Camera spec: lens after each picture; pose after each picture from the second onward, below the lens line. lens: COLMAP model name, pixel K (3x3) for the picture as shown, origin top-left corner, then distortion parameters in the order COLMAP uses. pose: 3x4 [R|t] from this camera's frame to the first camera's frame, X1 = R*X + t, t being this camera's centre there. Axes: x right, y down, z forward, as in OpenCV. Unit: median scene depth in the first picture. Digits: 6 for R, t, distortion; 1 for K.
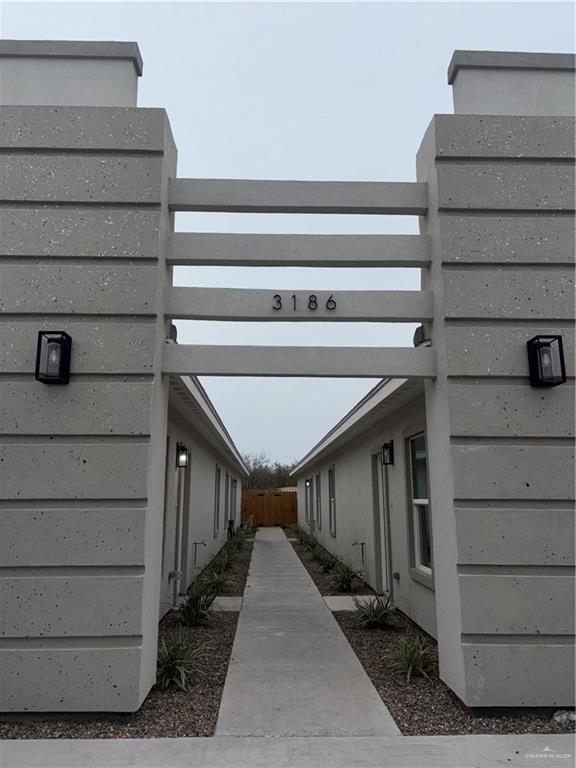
lens RADIAL K [[571.9, 0, 276.1], [0, 571.9, 376.5], [0, 0, 1]] dist [0.050464, -0.050182]
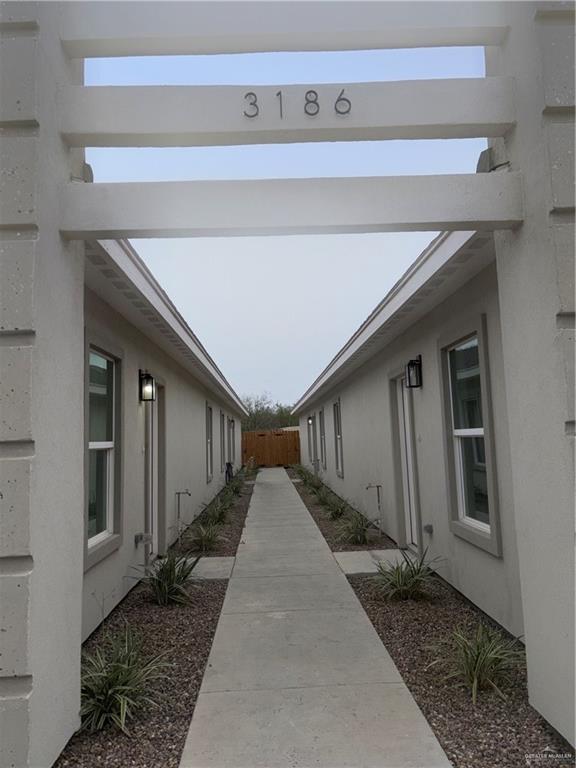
lens RADIAL K [[571.9, 0, 282.0], [0, 571.9, 365.0], [0, 0, 1]] dist [0.050464, -0.050182]
pose [[0.999373, -0.034240, 0.009031, 0.013743], [0.033392, 0.996116, 0.081469, 0.062874], [-0.011785, -0.081117, 0.996635, 0.273430]]
